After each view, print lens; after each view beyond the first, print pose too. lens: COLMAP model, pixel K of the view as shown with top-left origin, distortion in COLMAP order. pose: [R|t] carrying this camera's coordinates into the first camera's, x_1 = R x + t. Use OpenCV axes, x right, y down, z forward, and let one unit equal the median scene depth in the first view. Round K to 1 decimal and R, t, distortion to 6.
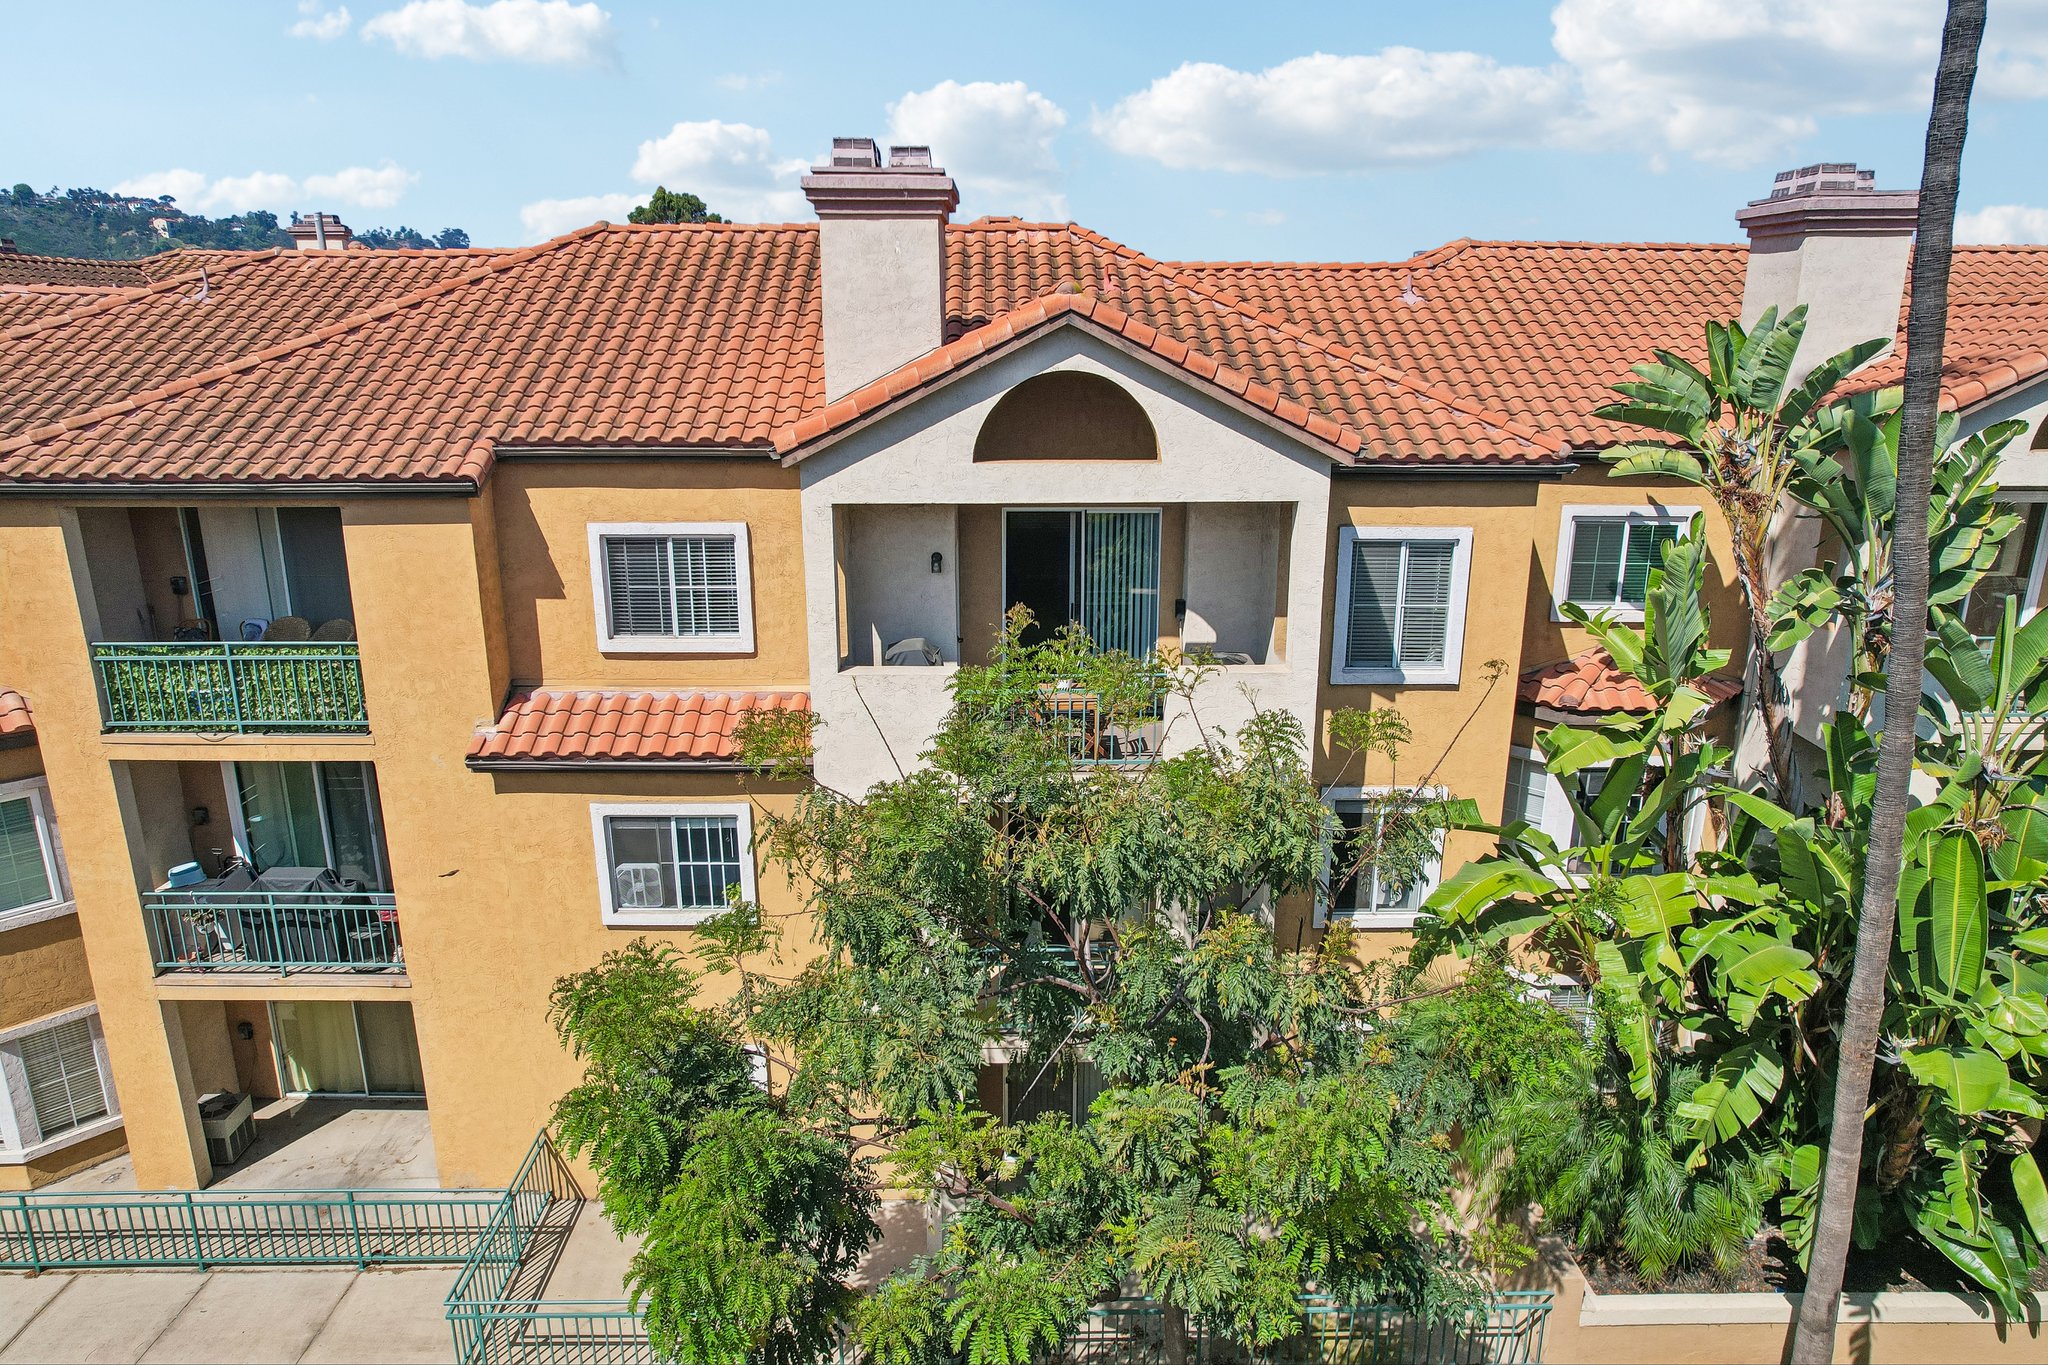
lens RADIAL K [[1309.6, 0, 1030.4], [0, 1309.6, 688.0], [0, 0, 1]] dist [-0.067999, 0.055337]
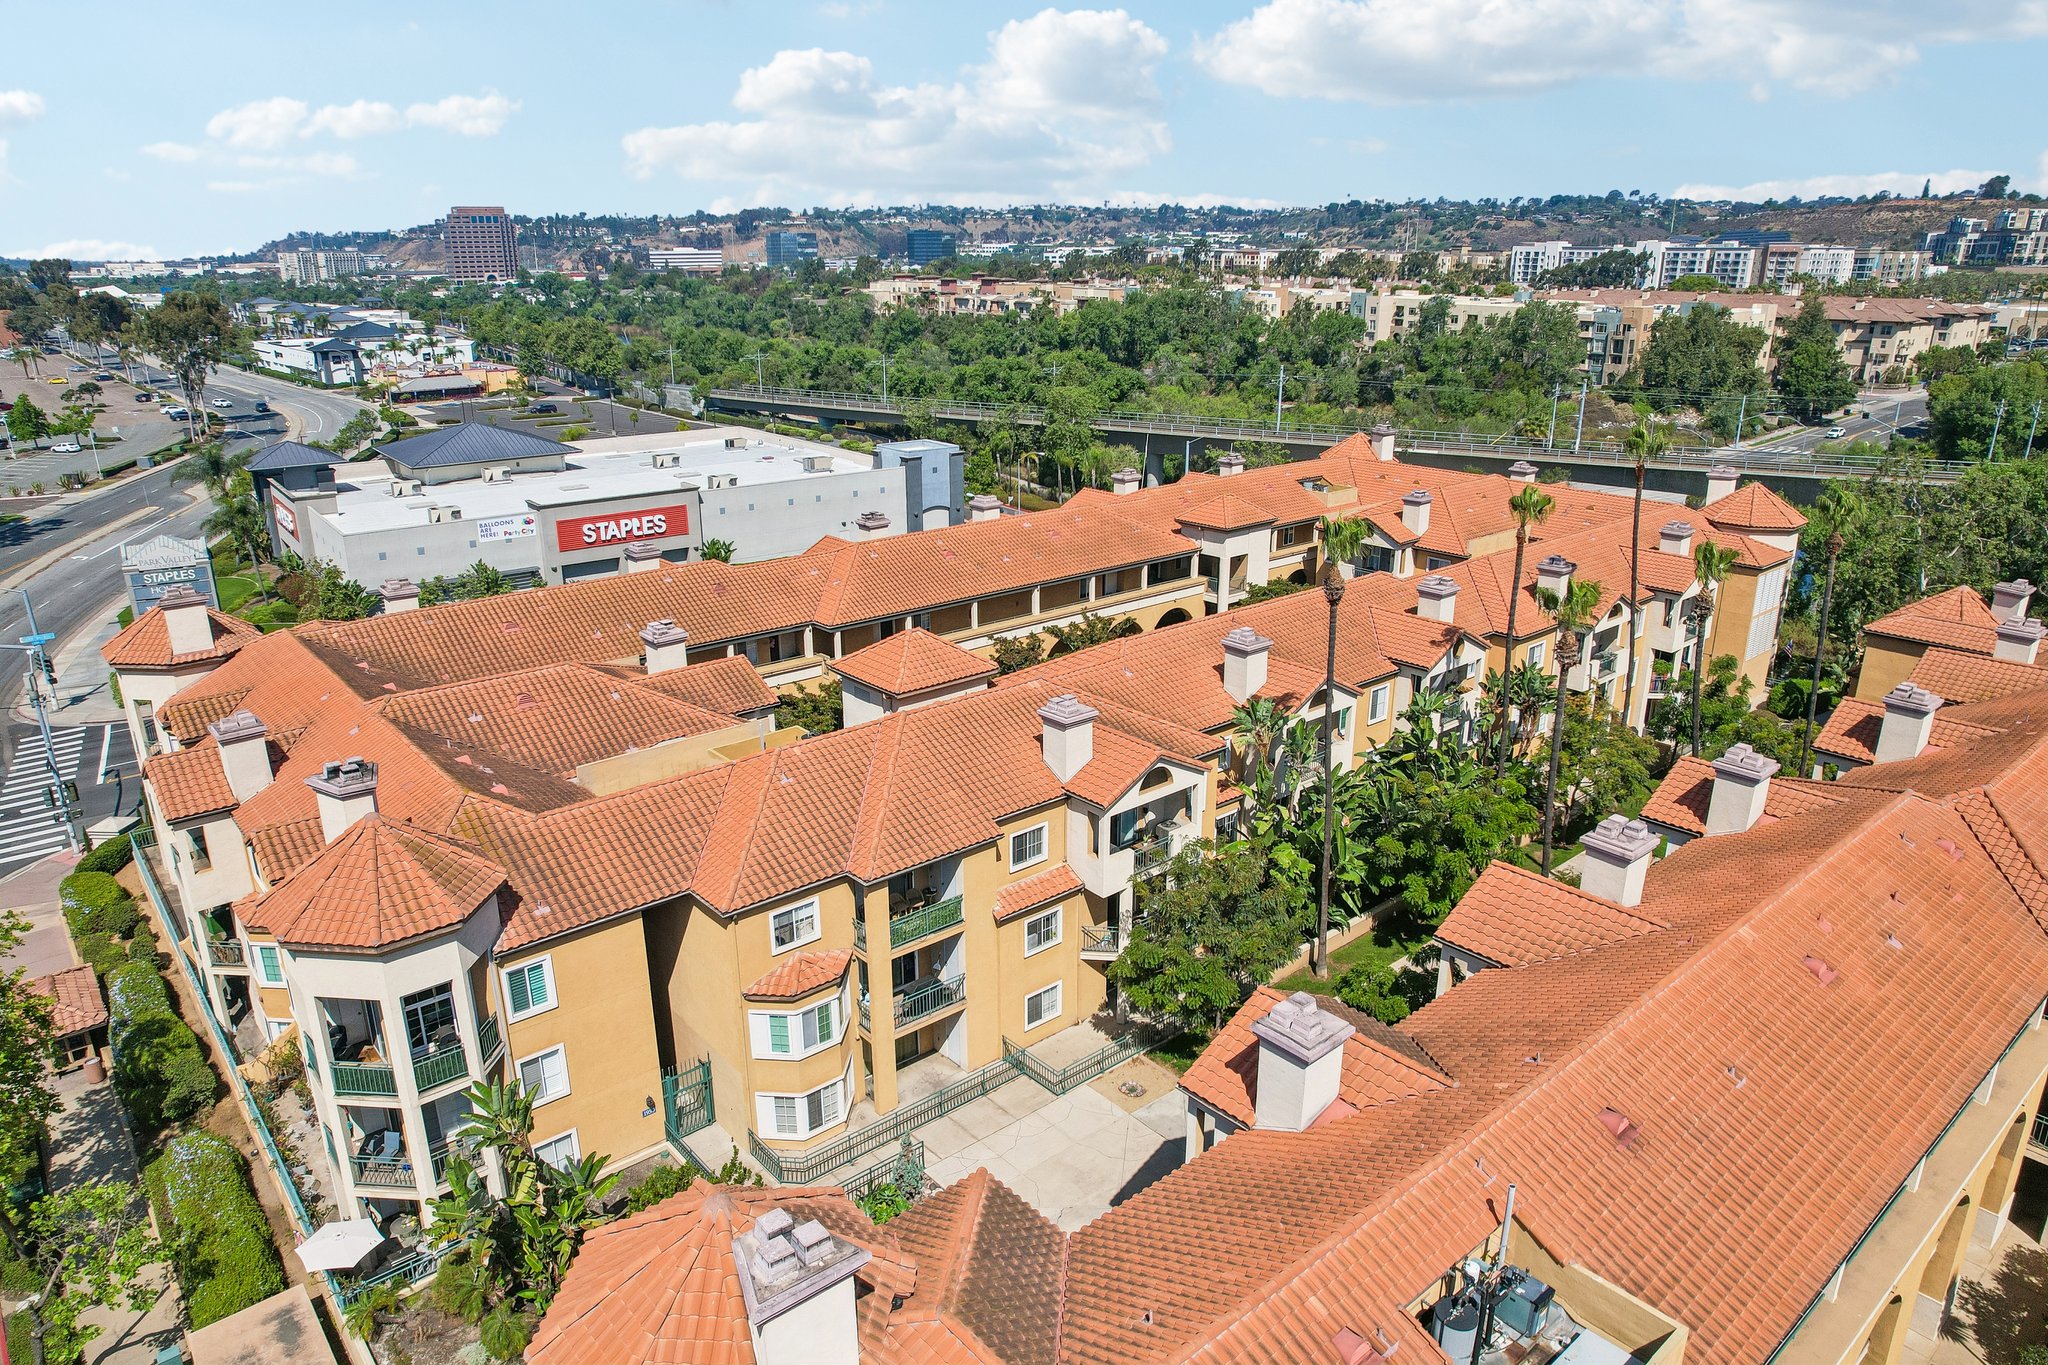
lens RADIAL K [[1309.6, 0, 1025.2], [0, 1309.6, 685.0], [0, 0, 1]] dist [-0.067999, 0.055337]
pose [[0.772588, -0.204928, 0.600927, -2.113809], [0.178810, 0.978397, 0.103764, -0.794338], [-0.609209, 0.027285, 0.792540, -1.513714]]
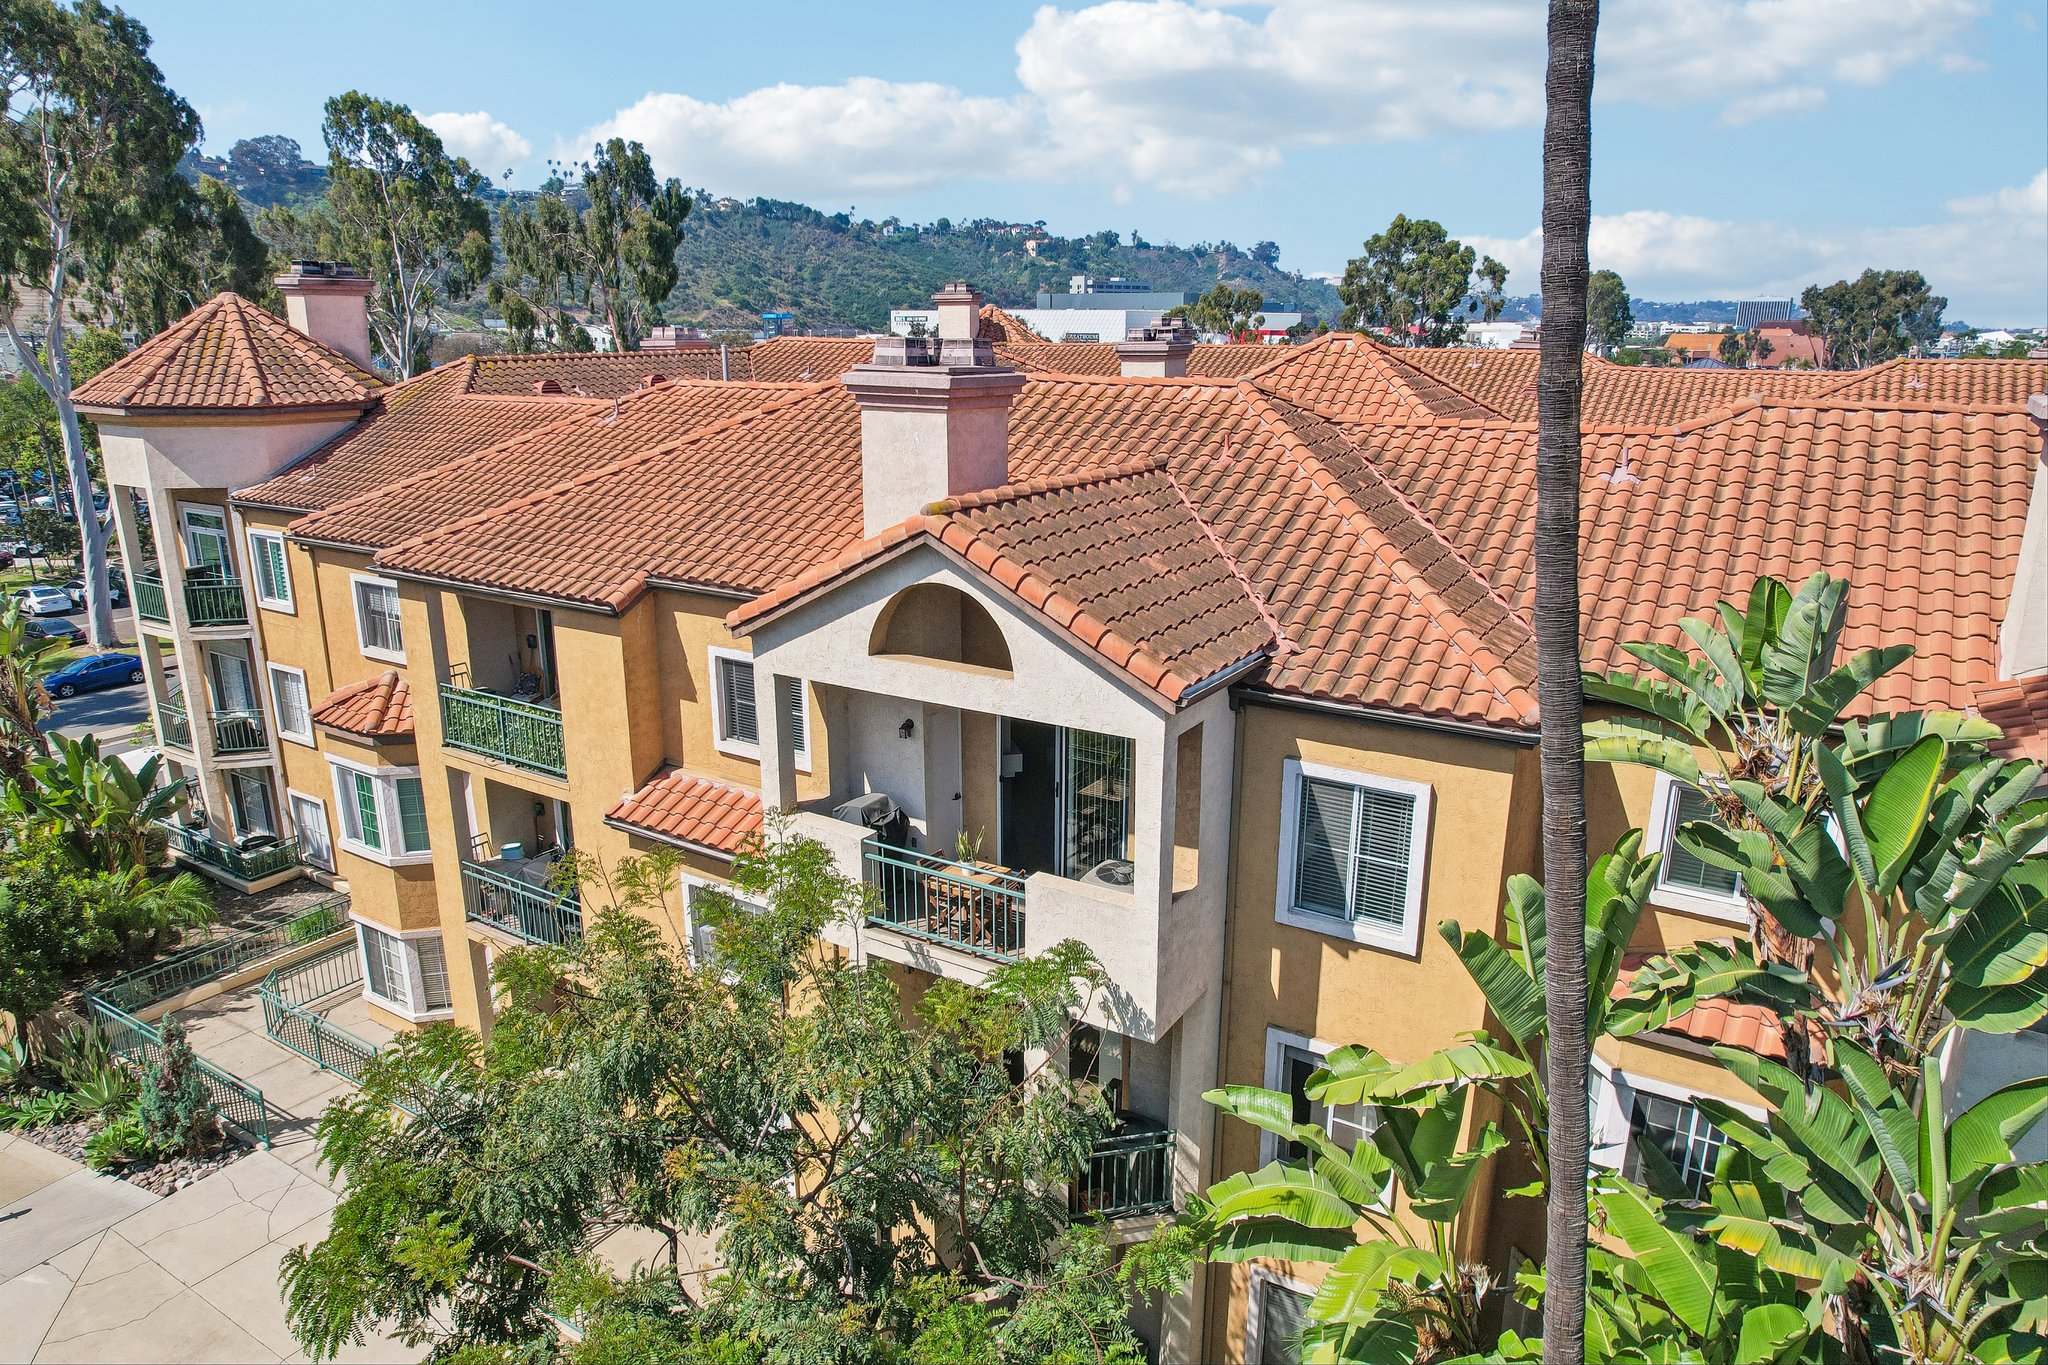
lens RADIAL K [[1309.6, 0, 1025.8], [0, 1309.6, 687.8], [0, 0, 1]] dist [-0.067999, 0.055337]
pose [[0.836916, 0.147664, -0.527037, 0.551351], [-0.151279, 0.987816, 0.036538, -0.175854], [0.526010, 0.049150, 0.849057, 0.123018]]
